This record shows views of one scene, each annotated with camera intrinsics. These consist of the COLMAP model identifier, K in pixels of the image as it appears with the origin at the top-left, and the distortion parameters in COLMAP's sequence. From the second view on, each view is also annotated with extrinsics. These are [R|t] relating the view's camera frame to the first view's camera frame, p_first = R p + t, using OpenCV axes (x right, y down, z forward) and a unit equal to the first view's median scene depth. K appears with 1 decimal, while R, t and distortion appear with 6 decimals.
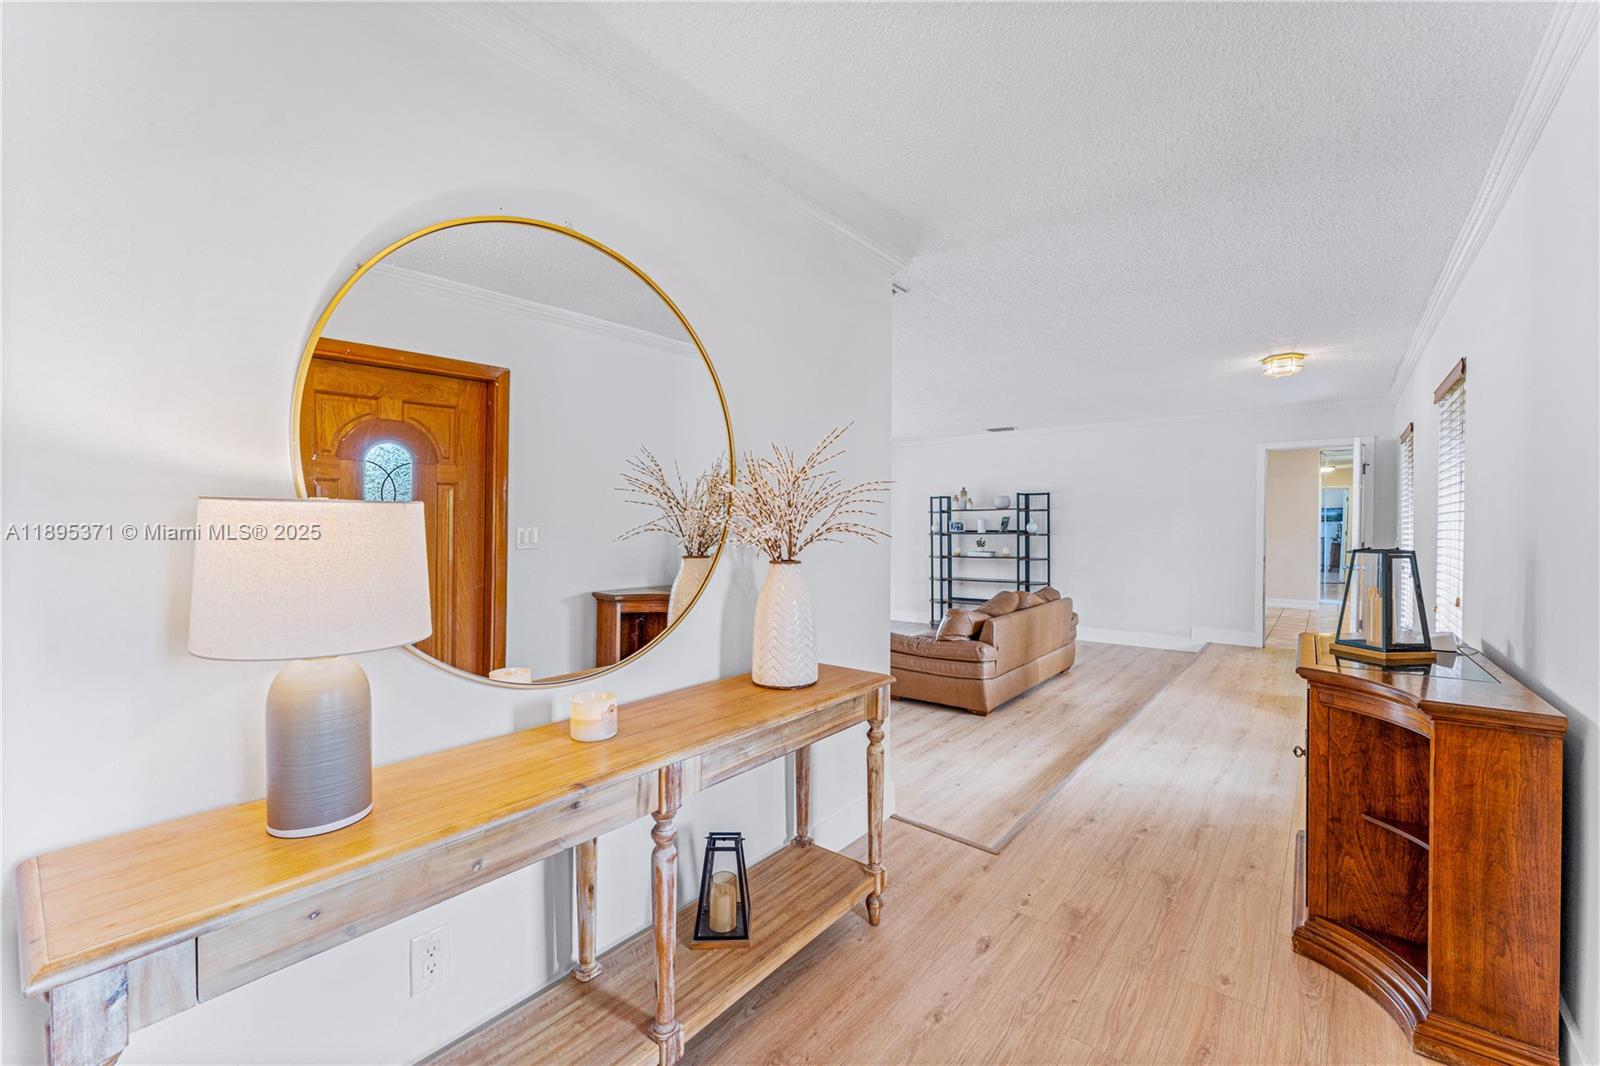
lens RADIAL K [[649.8, 0, 803.1], [0, 649.8, 531.4], [0, 0, 1]] dist [-0.002194, 0.000286]
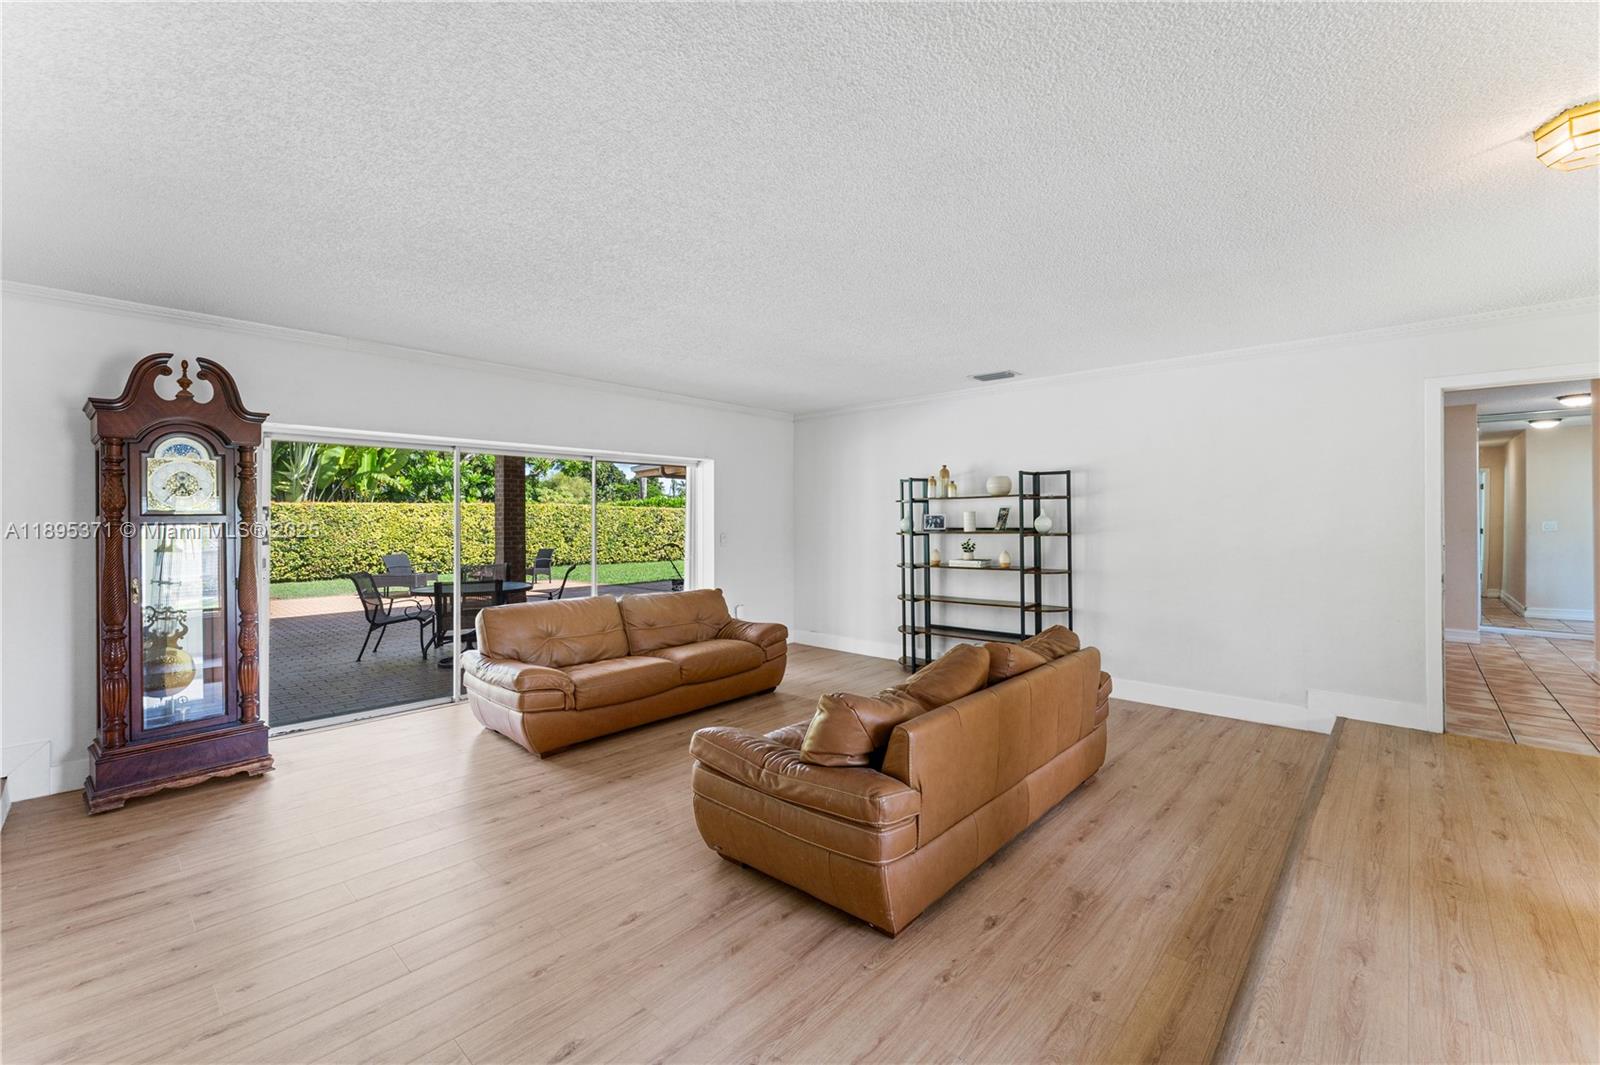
lens RADIAL K [[659.4, 0, 796.8], [0, 659.4, 513.0], [0, 0, 1]] dist [-0.002586, 0.000002]
pose [[0.997885, -0.001465, -0.064994, 0.144835], [0.000080, 0.999773, -0.021298, -0.002518], [0.065011, 0.021247, 0.997658, 0.313511]]
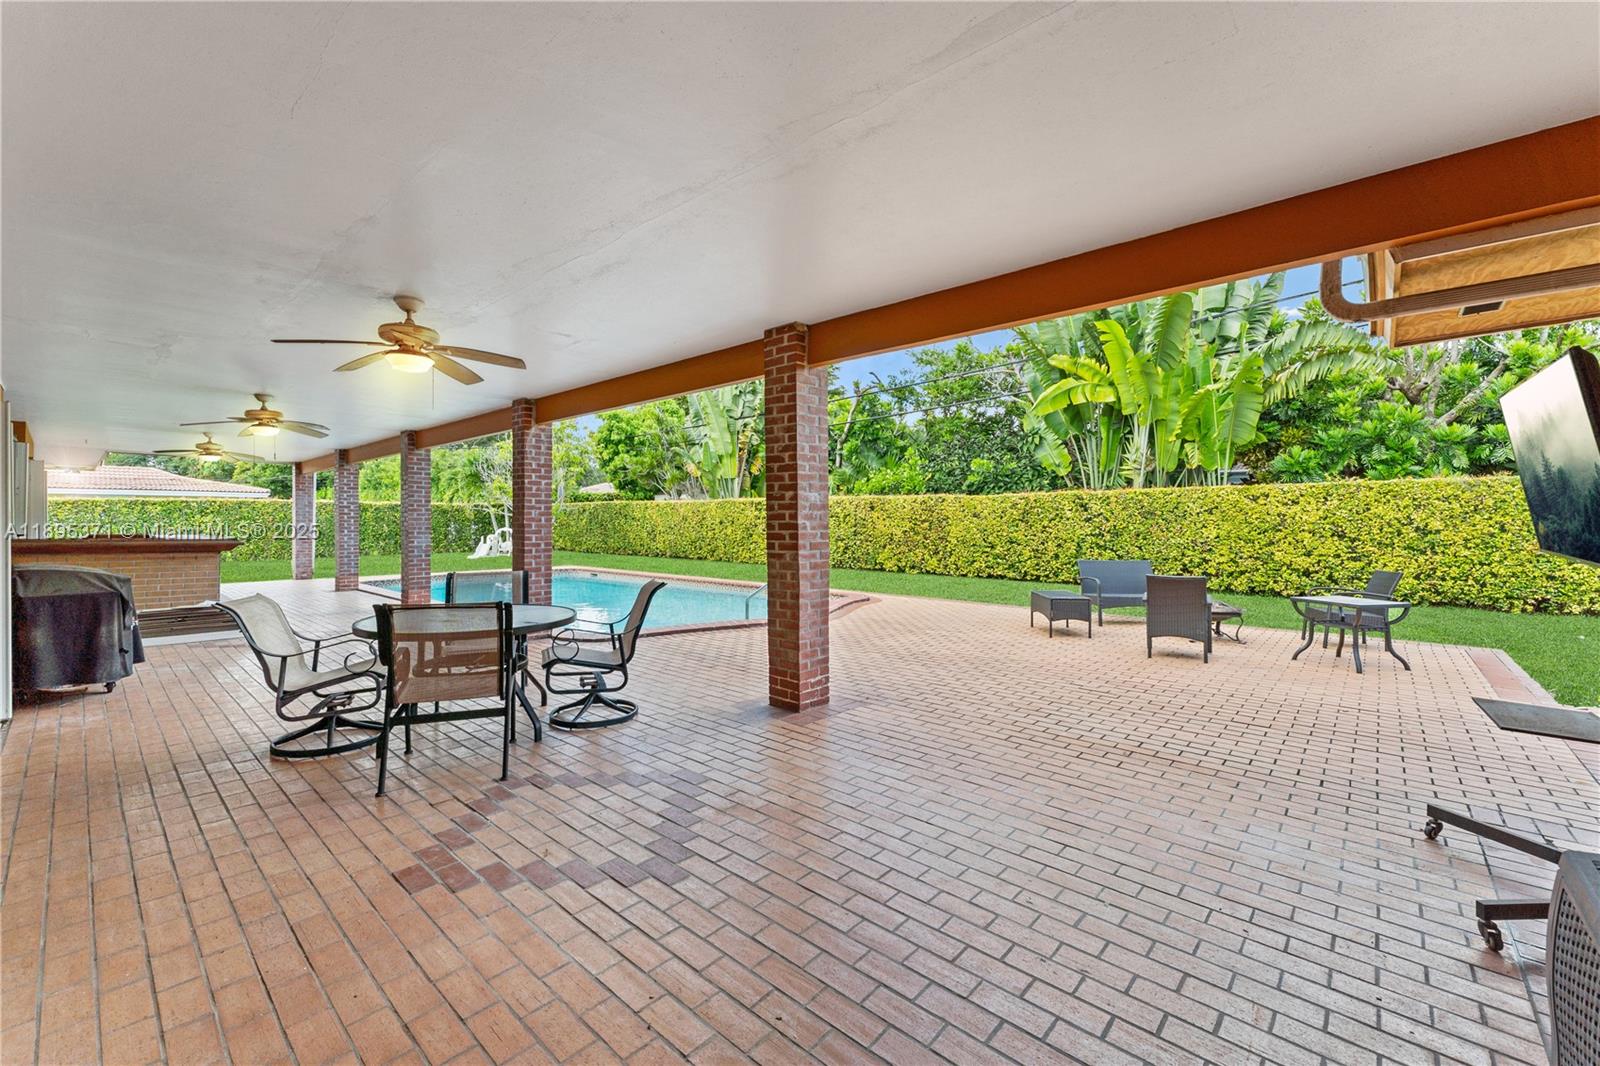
lens RADIAL K [[649.8, 0, 804.2], [0, 649.8, 531.2], [0, 0, 1]] dist [-0.002194, 0.000286]
pose [[-0.055592, 0.017071, -0.998308, 0.140762], [-0.012462, 0.999764, 0.017790, 0.005794], [0.998376, 0.013430, -0.055366, 1.500657]]
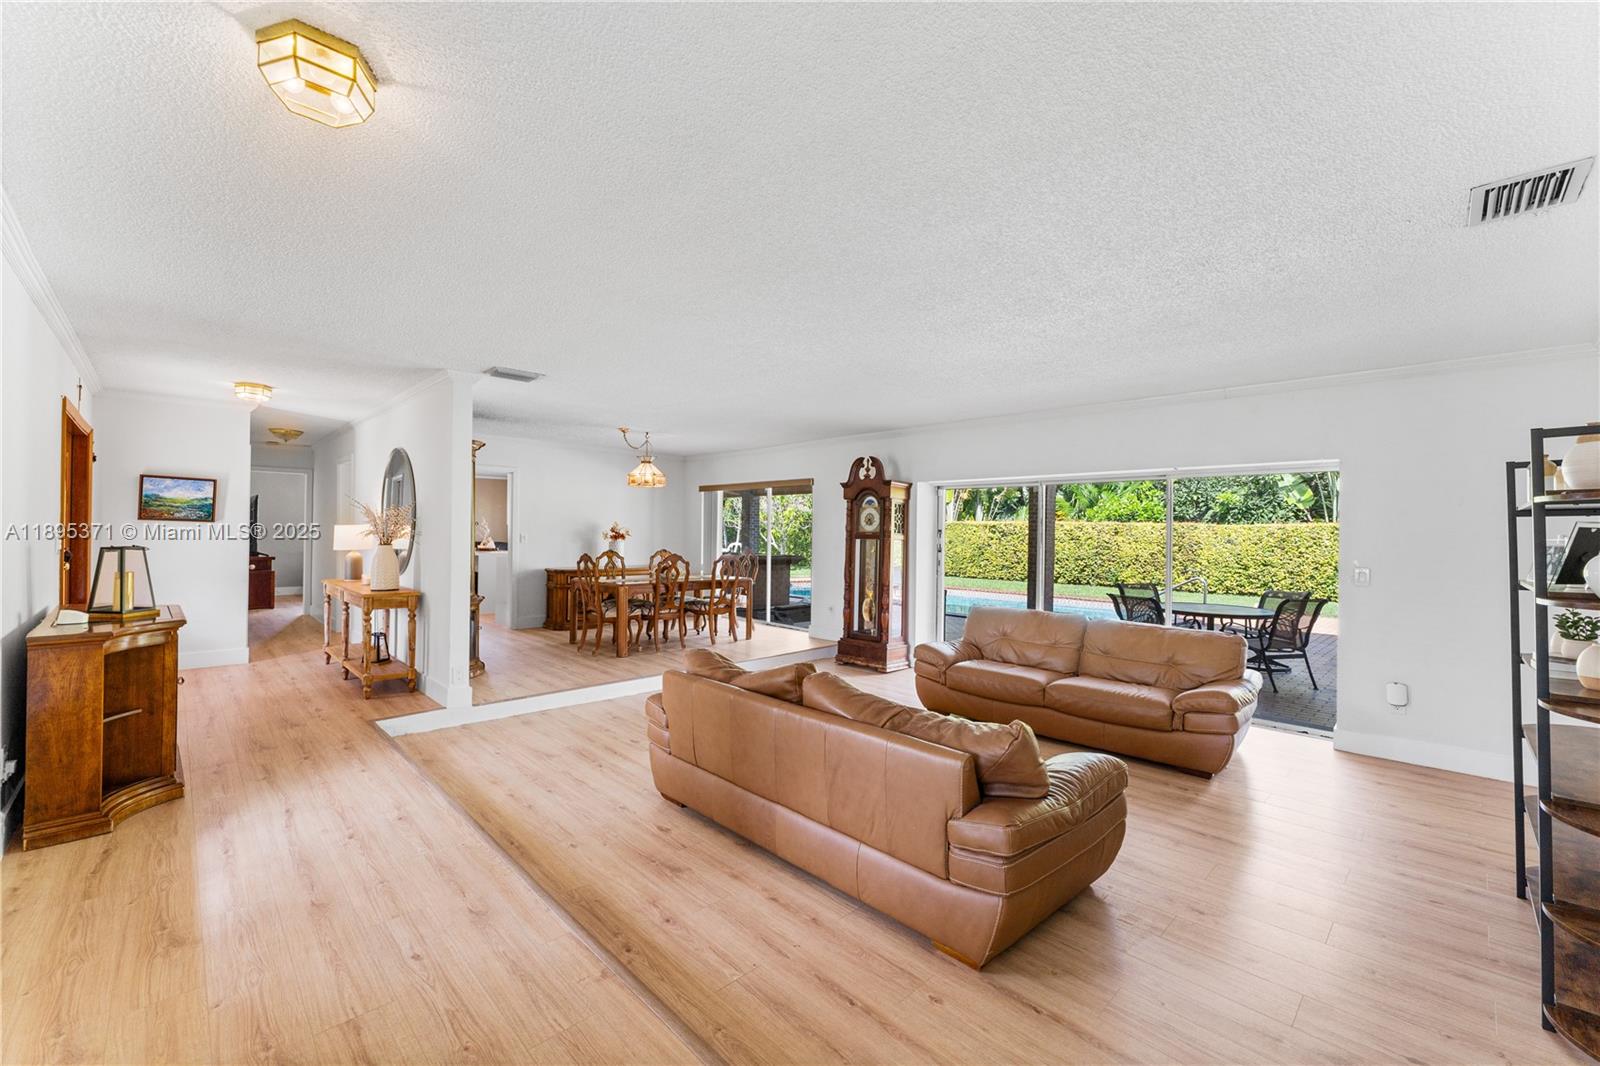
lens RADIAL K [[649.8, 0, 807.9], [0, 649.8, 530.3], [0, 0, 1]] dist [-0.002194, 0.000286]
pose [[-0.109951, -0.002977, -0.993933, 0.591350], [-0.025174, 0.999683, -0.000209, -0.013520], [0.993618, 0.024999, -0.109991, 0.733215]]
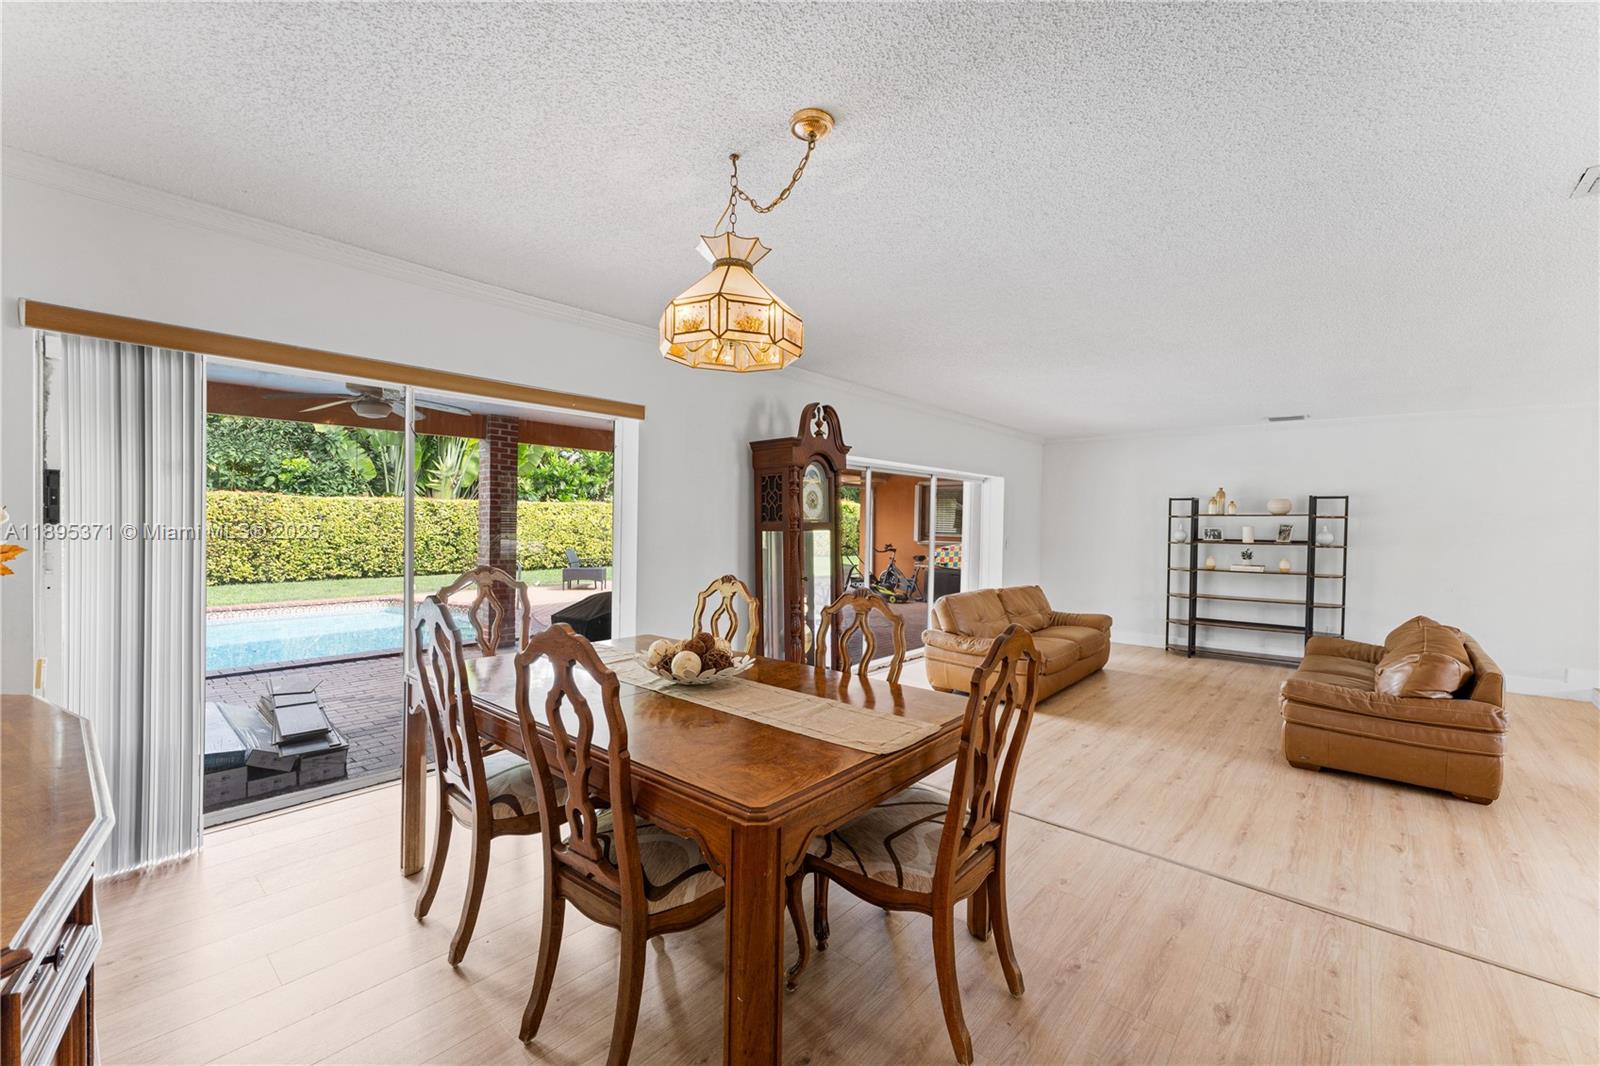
lens RADIAL K [[649.8, 0, 807.1], [0, 649.8, 529.8], [0, 0, 1]] dist [-0.002194, 0.000286]
pose [[0.999008, 0.018821, -0.040350, -0.268122], [-0.018753, 0.999822, 0.002072, -0.005378], [0.040382, -0.001314, 0.999183, 0.147484]]
